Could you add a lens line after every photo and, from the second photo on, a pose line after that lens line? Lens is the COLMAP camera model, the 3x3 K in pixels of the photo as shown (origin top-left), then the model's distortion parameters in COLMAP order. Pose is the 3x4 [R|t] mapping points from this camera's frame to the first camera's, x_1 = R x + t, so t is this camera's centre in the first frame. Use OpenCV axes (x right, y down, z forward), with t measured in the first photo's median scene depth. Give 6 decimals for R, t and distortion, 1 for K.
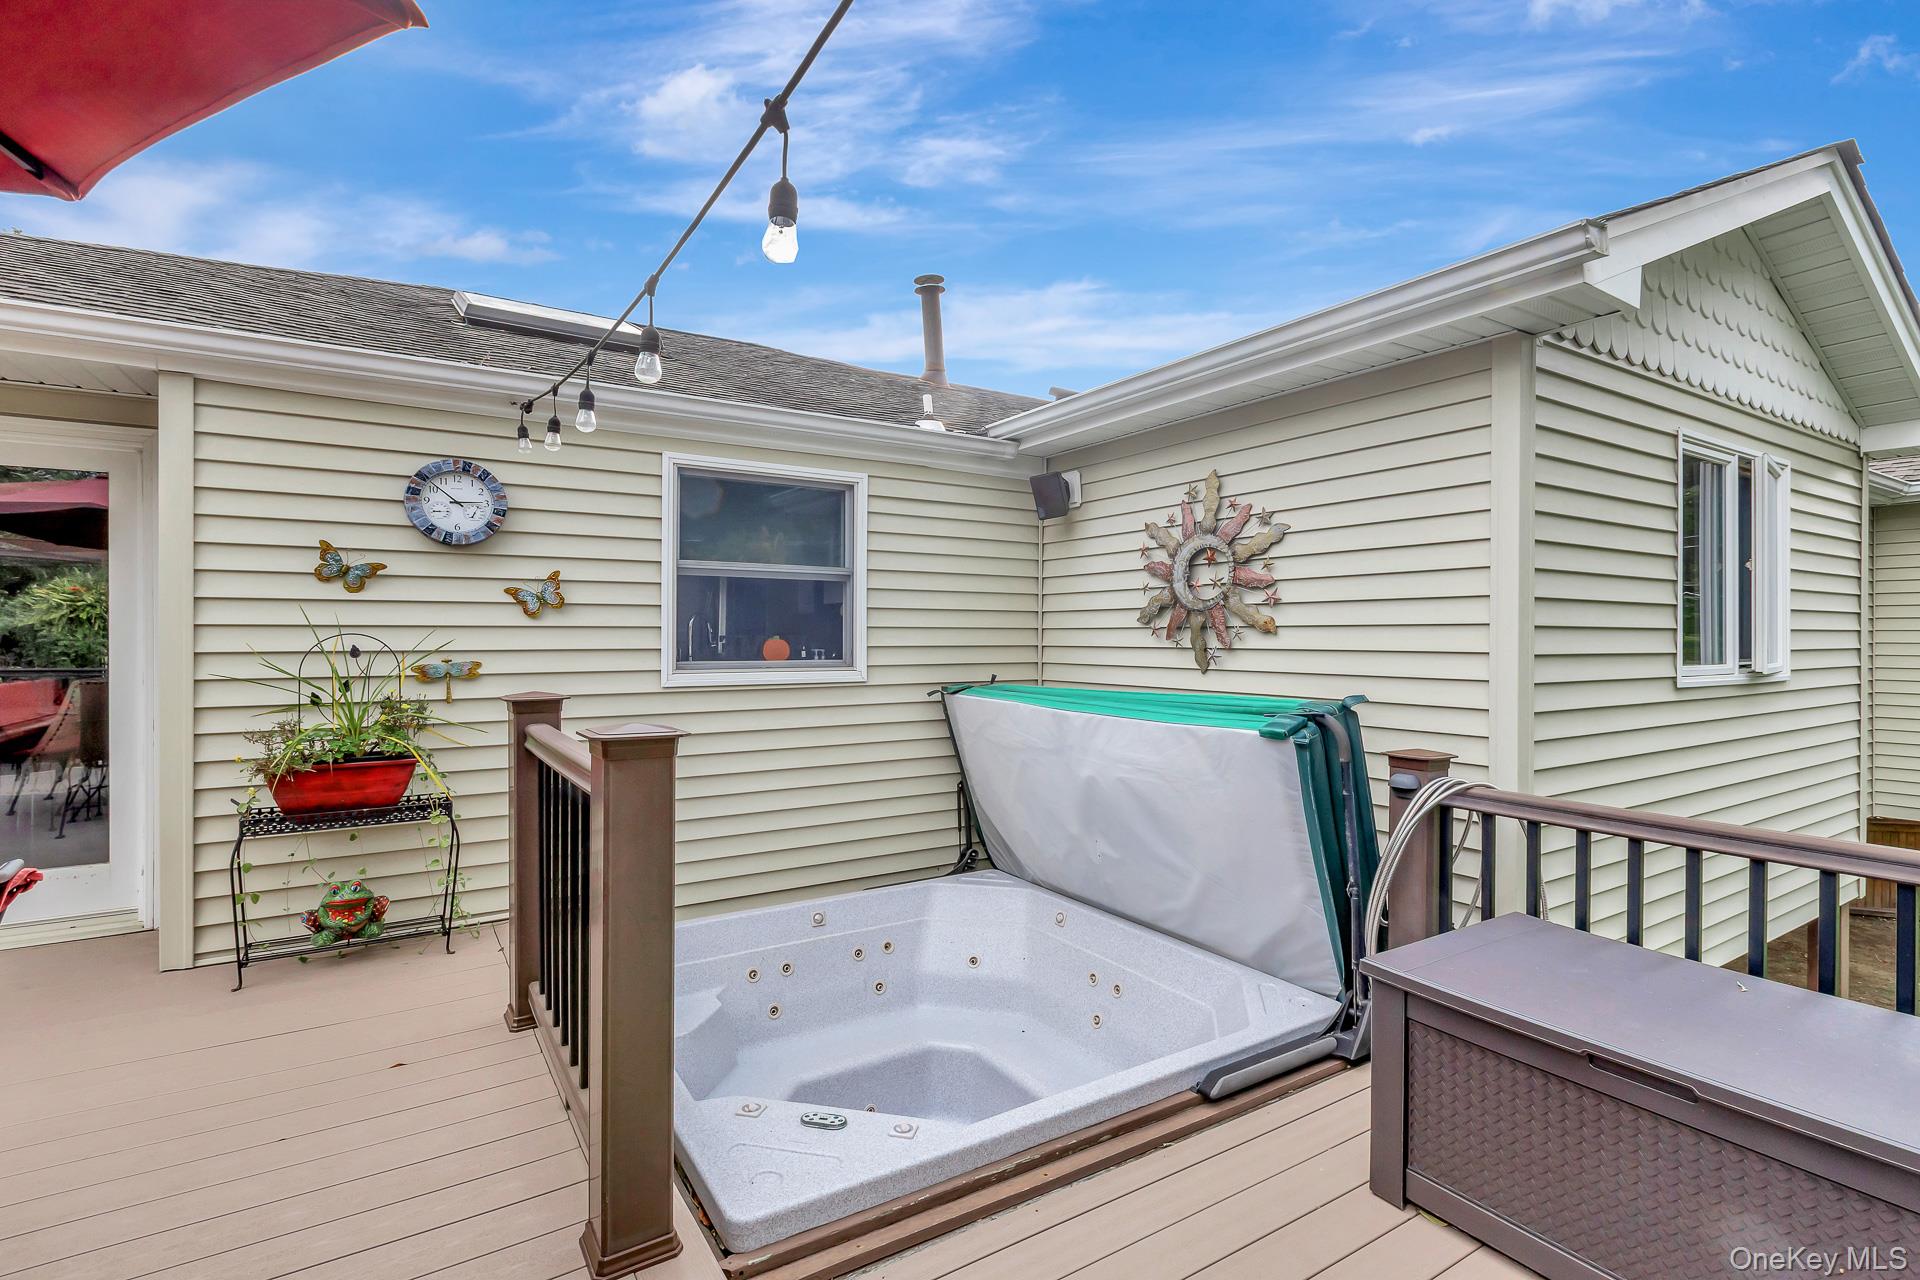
lens RADIAL K [[905.0, 0, 961.6], [0, 905.0, 631.1], [0, 0, 1]] dist [0.022056, 0.000908]
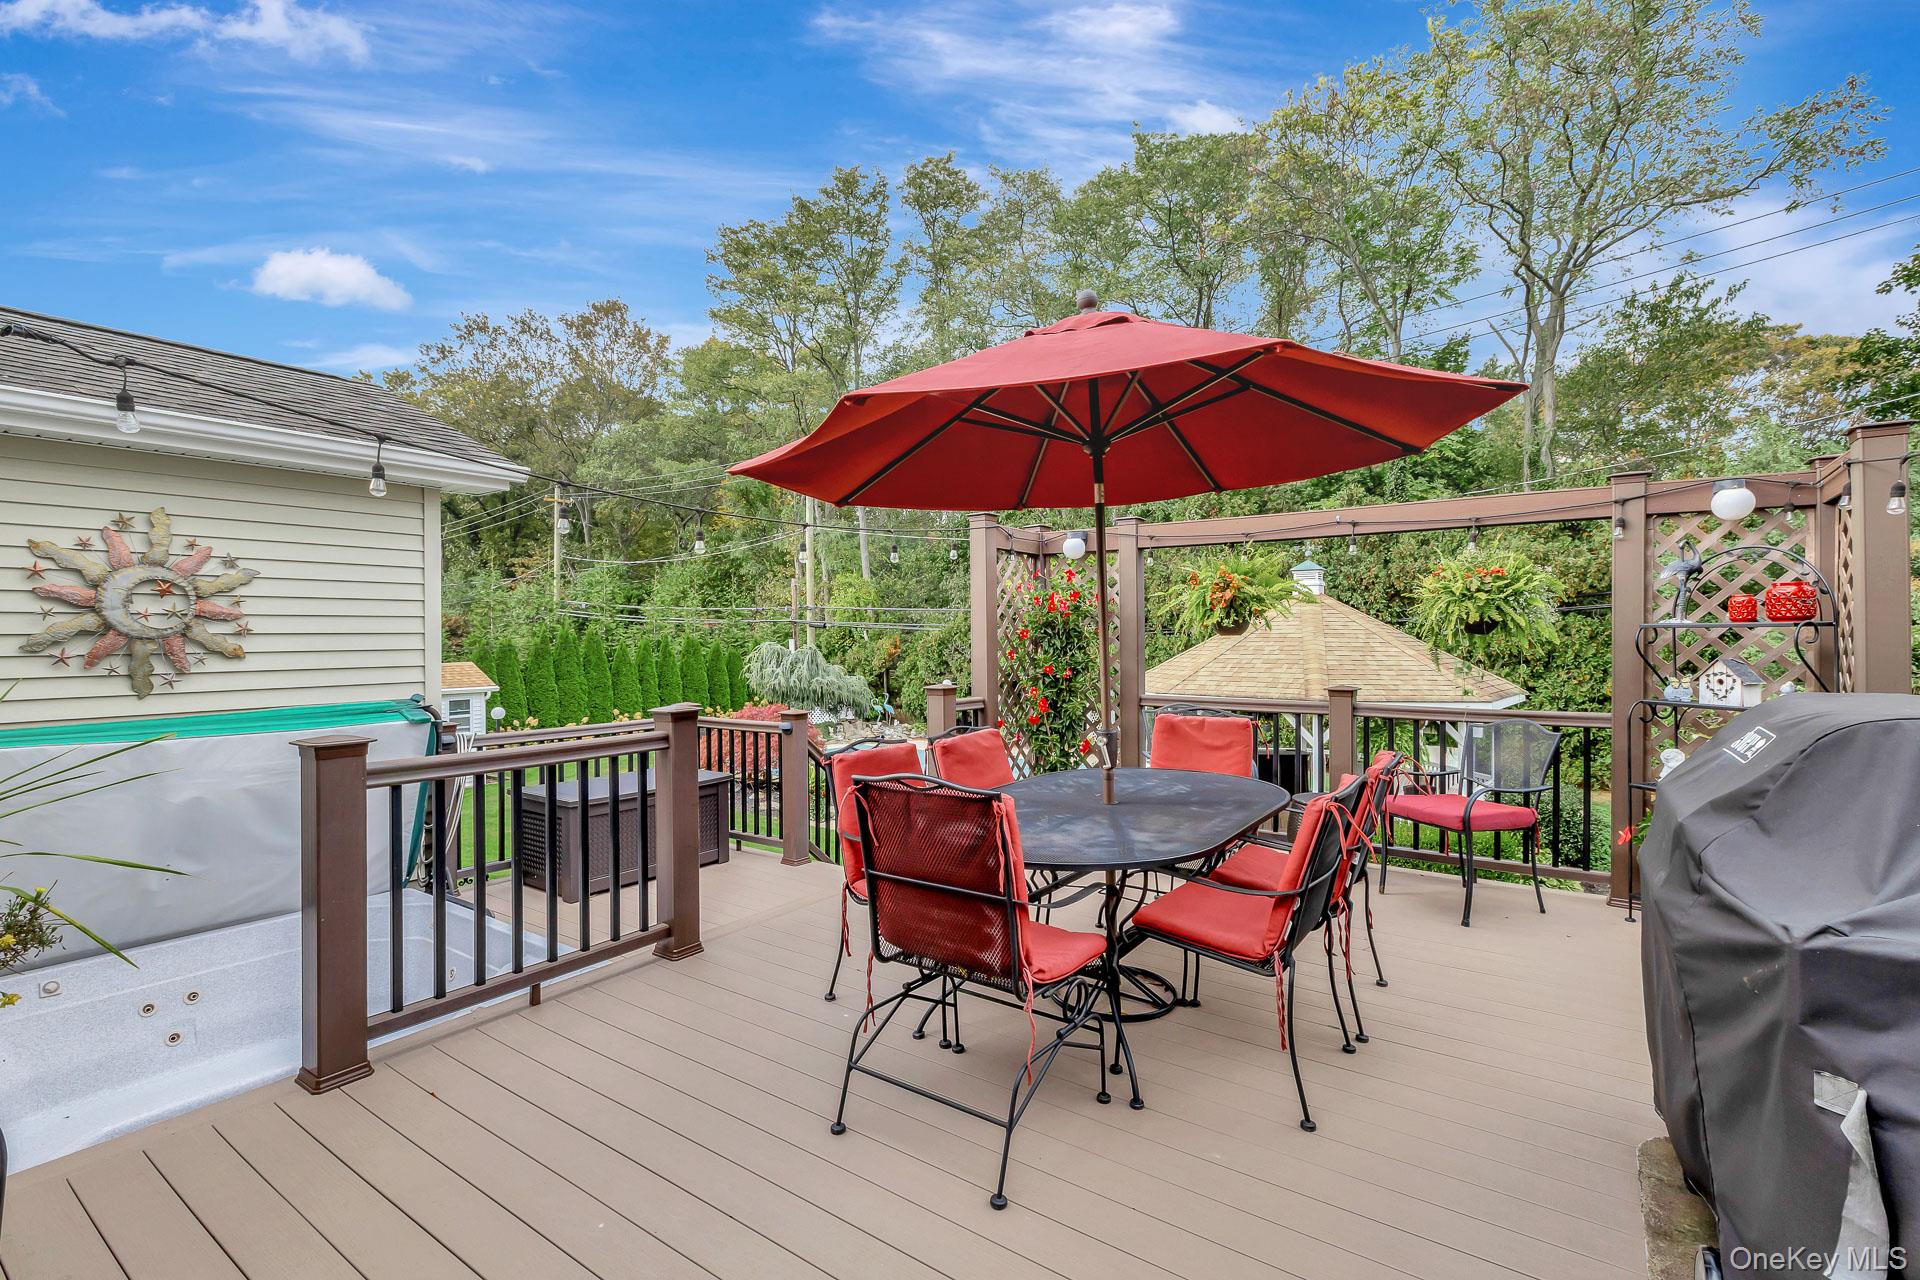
lens RADIAL K [[905.0, 0, 964.1], [0, 905.0, 638.8], [0, 0, 1]] dist [0.022056, 0.000908]
pose [[-0.356595, -0.001720, 0.934257, -1.085623], [0.004363, 0.999984, 0.003506, -0.022427], [-0.934249, 0.005326, -0.356582, 0.508303]]
